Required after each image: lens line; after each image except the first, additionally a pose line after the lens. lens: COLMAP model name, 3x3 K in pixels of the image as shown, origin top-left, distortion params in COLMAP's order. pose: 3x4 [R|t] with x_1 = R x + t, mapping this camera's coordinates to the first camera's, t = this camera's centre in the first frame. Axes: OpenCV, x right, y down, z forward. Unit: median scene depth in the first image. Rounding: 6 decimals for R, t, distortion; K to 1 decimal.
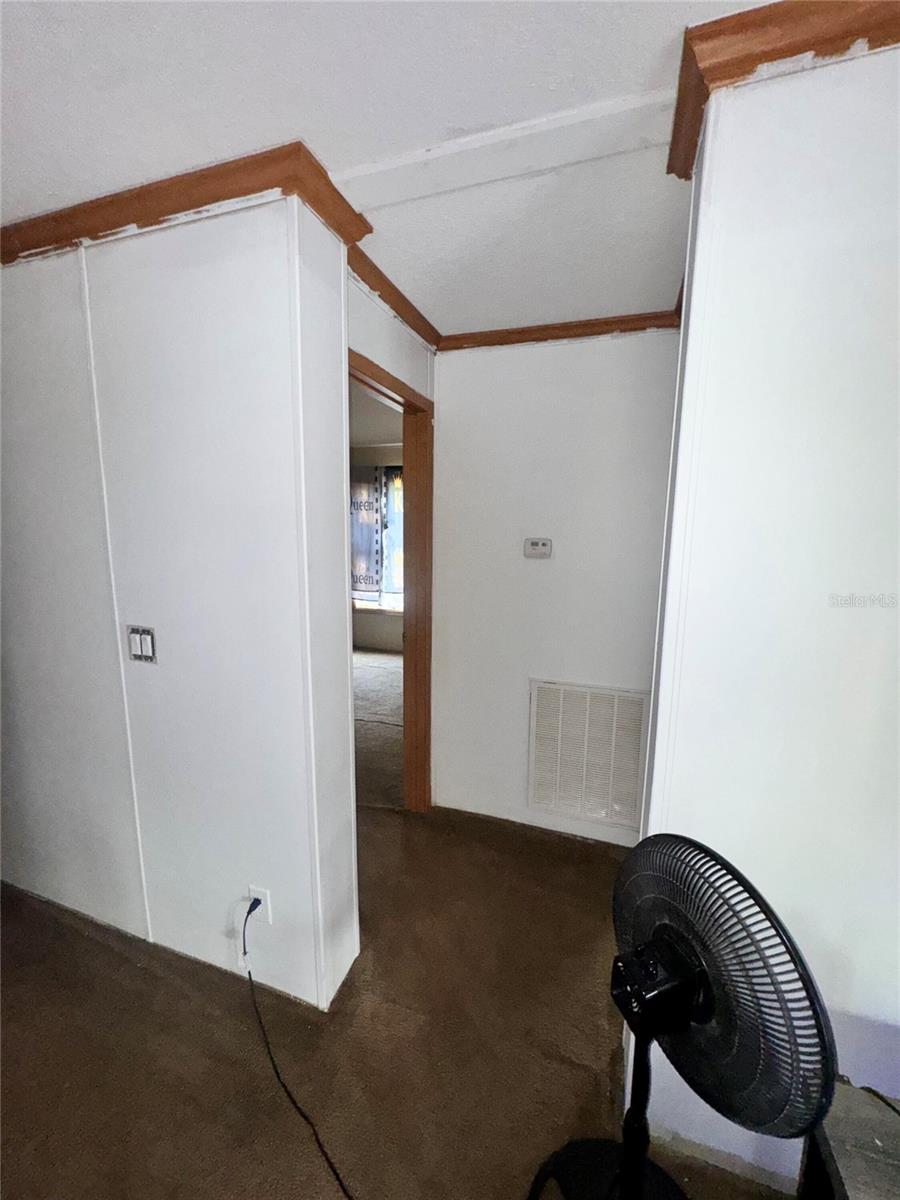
lens RADIAL K [[479.9, 0, 450.7], [0, 479.9, 599.0], [0, 0, 1]] dist [-0.001549, 0.000218]
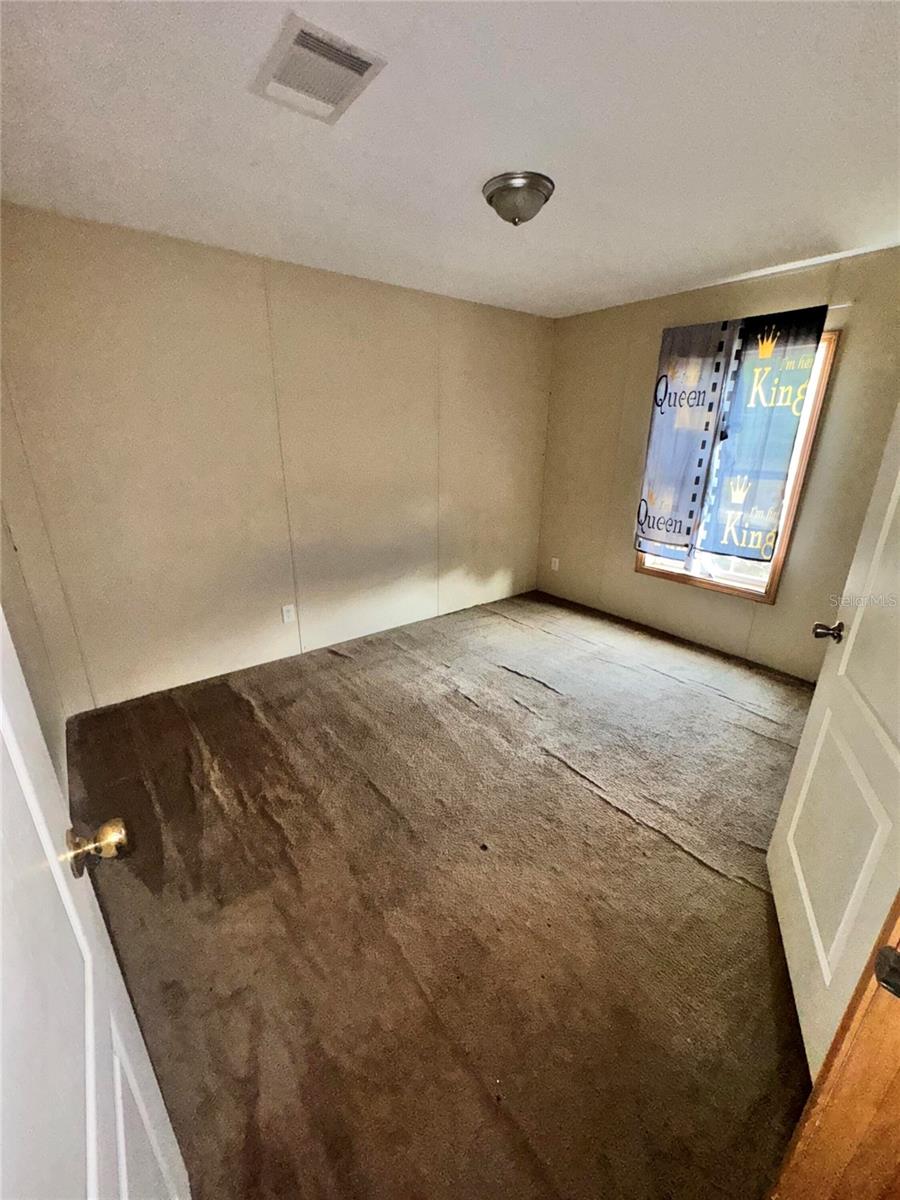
lens RADIAL K [[479.9, 0, 446.9], [0, 479.9, 599.5], [0, 0, 1]] dist [-0.001549, 0.000218]
pose [[0.835521, 0.173689, -0.521284, -0.078382], [-0.078045, 0.976619, 0.200312, -0.049185], [0.543887, -0.126681, 0.829541, 0.323293]]
